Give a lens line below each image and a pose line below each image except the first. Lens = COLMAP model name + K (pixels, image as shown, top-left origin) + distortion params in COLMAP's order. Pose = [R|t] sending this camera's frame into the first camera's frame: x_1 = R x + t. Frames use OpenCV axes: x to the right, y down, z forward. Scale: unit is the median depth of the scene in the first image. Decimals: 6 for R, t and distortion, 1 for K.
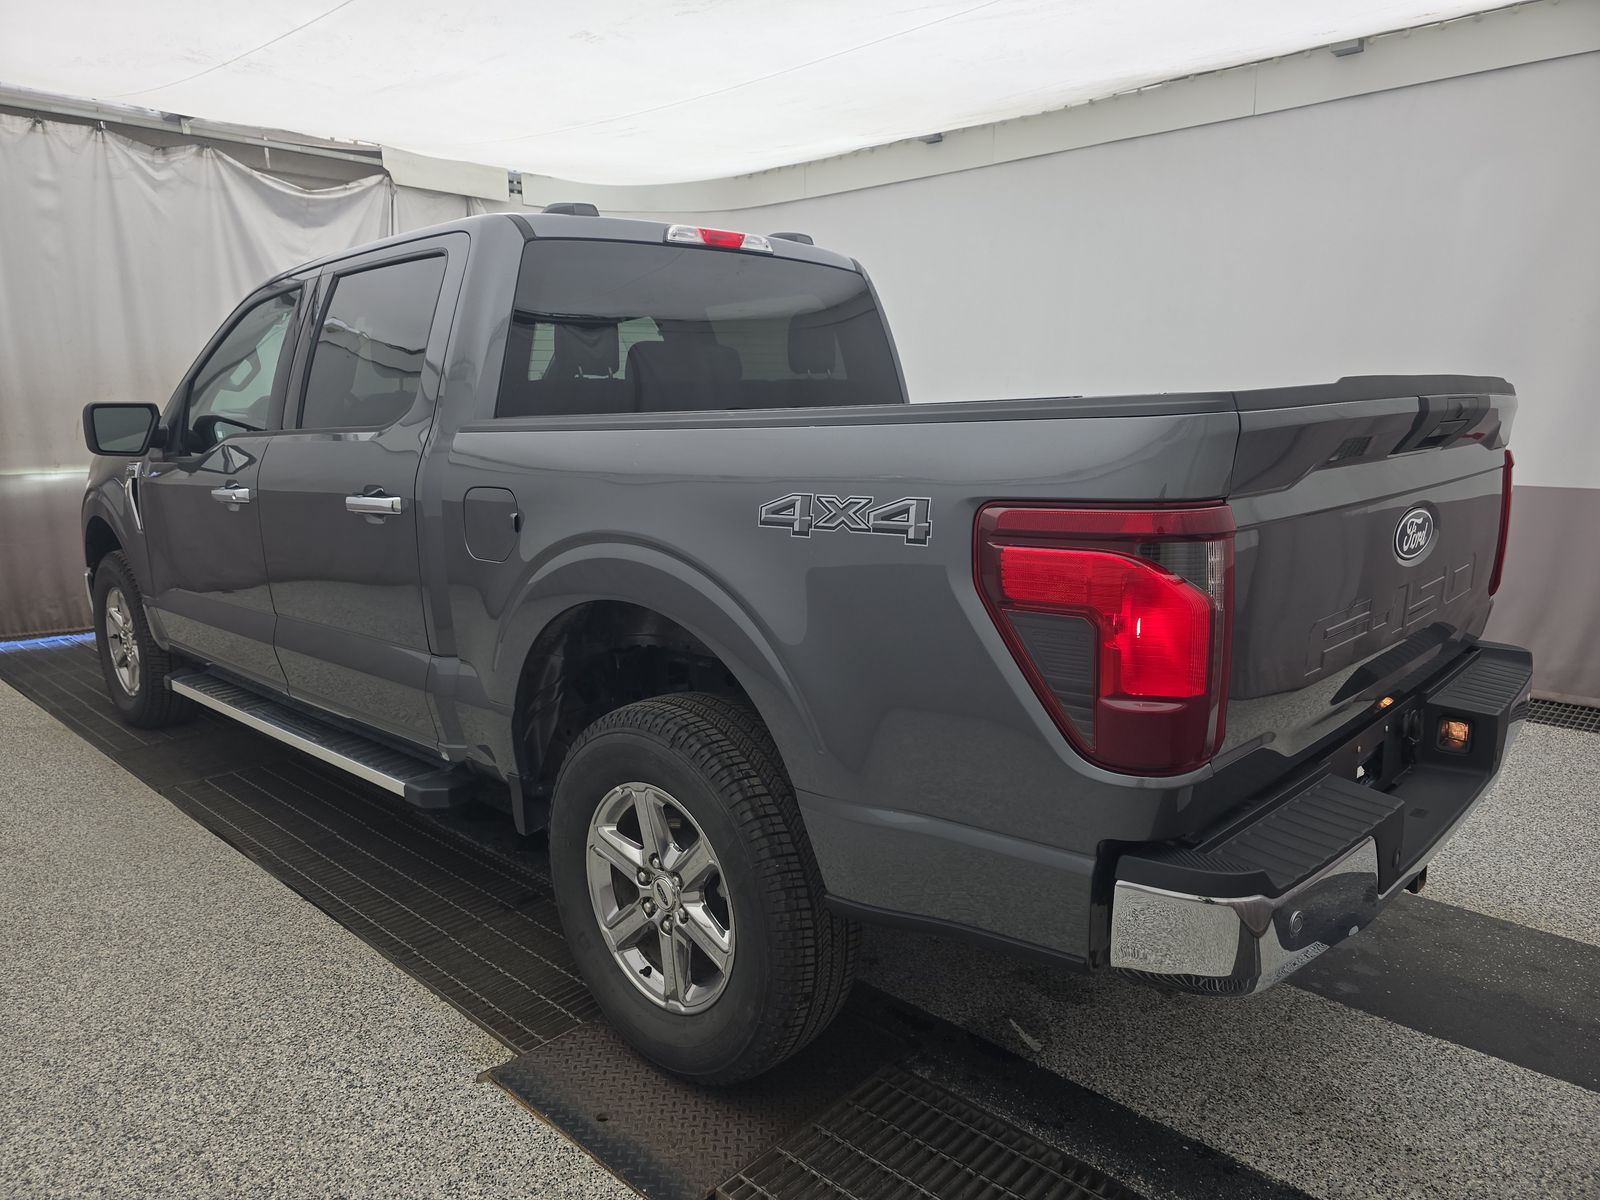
lens RADIAL K [[1126.6, 0, 791.8], [0, 1126.6, 601.7], [0, 0, 1]] dist [0.060169, -0.053661]
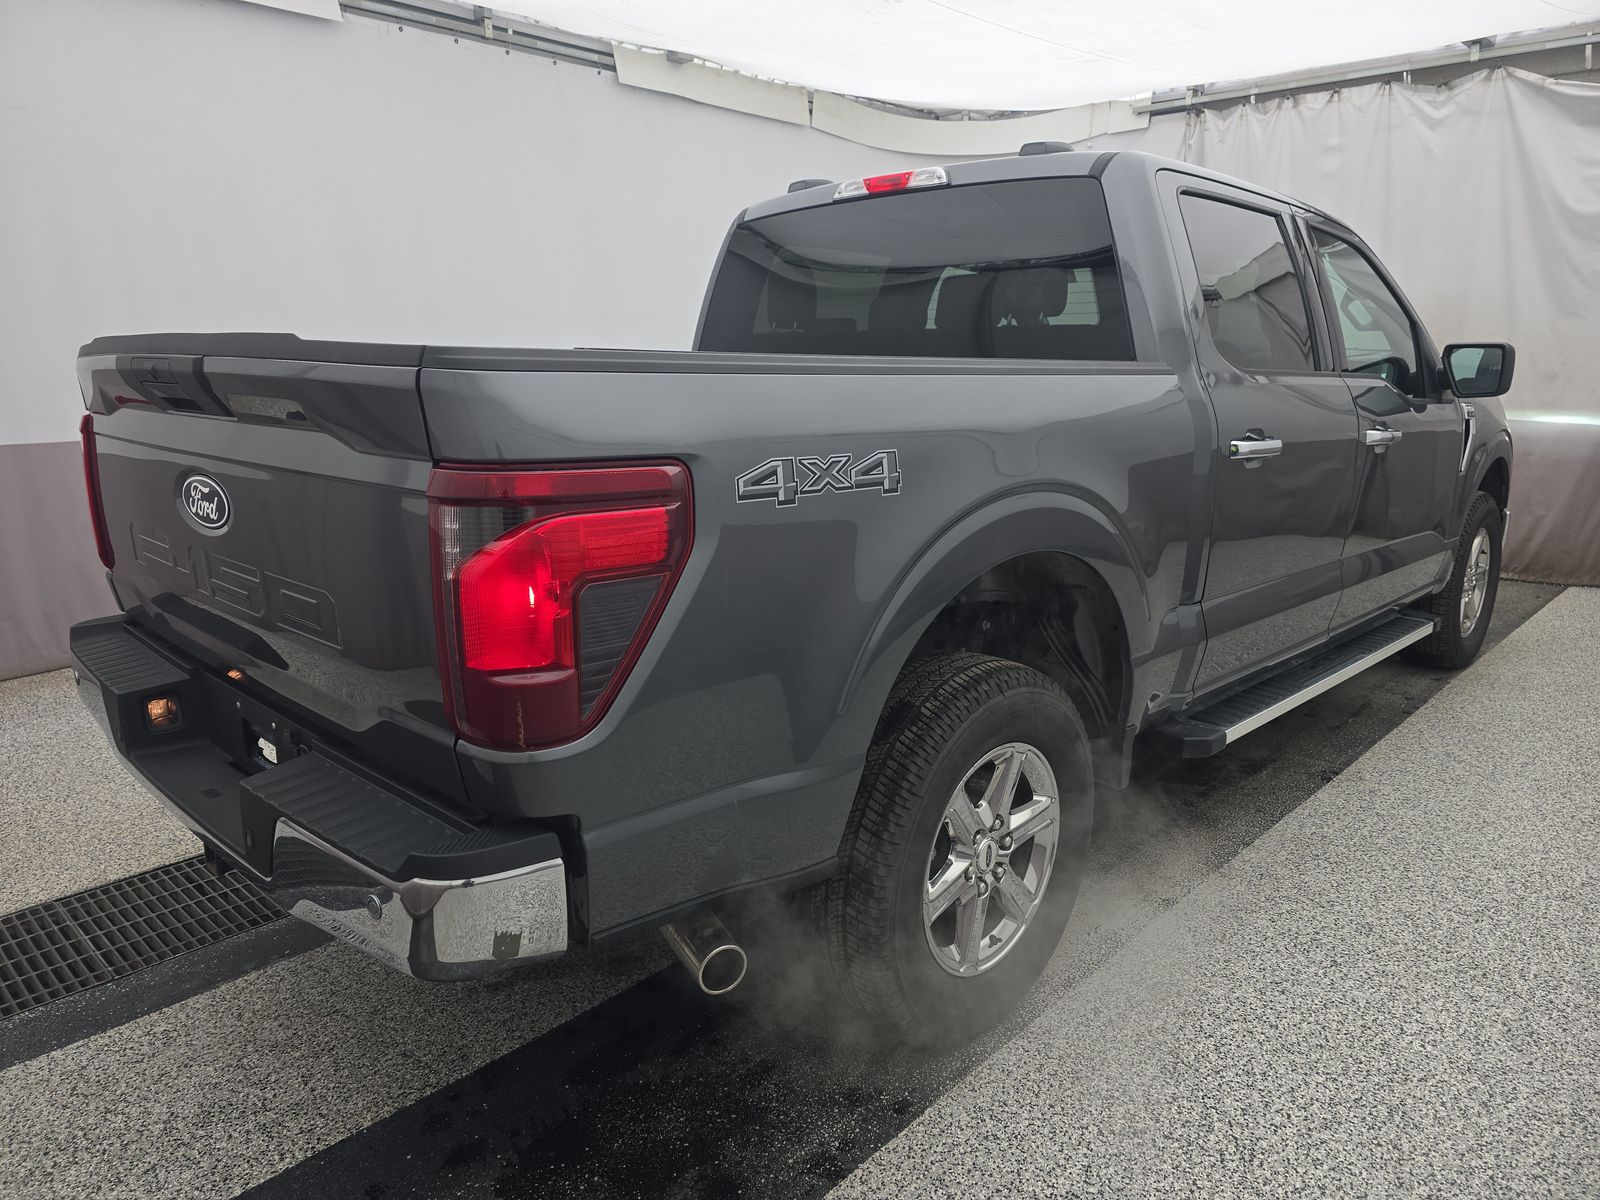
lens RADIAL K [[1126.6, 0, 791.8], [0, 1126.6, 601.7], [0, 0, 1]] dist [0.060169, -0.053661]
pose [[-0.060397, 0.228403, -0.971691, 0.564697], [-0.176391, 0.955706, 0.235609, -0.112292], [0.982466, 0.185627, -0.017433, 0.584023]]
